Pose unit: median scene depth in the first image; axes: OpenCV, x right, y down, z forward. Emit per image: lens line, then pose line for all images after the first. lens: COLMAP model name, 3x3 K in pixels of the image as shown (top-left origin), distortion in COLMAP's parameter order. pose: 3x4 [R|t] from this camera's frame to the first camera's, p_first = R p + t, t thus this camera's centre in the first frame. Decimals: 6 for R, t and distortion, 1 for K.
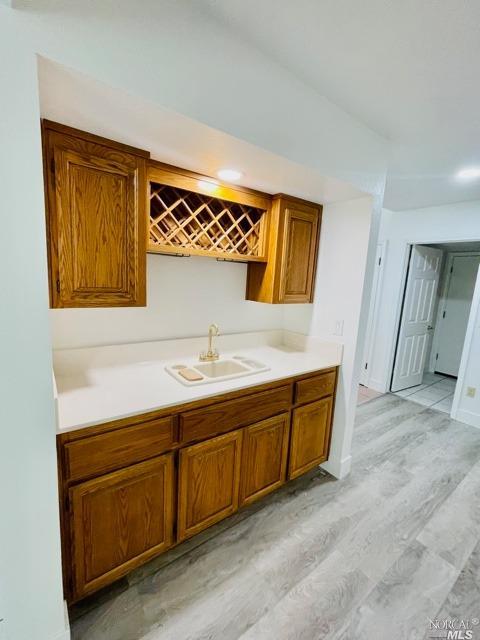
lens RADIAL K [[277.4, 0, 240.0], [0, 277.4, 320.0], [0, 0, 1]] dist [0.000836, -0.000139]
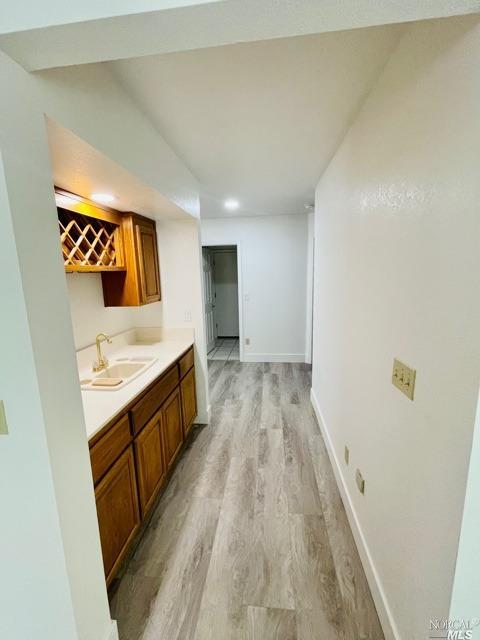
lens RADIAL K [[277.4, 0, 240.0], [0, 277.4, 320.0], [0, 0, 1]] dist [0.000836, -0.000139]
pose [[0.676305, -0.200442, 0.708826, -0.450726], [0.180250, 0.978044, 0.104592, -0.049255], [-0.714228, 0.057030, 0.697586, -0.112787]]
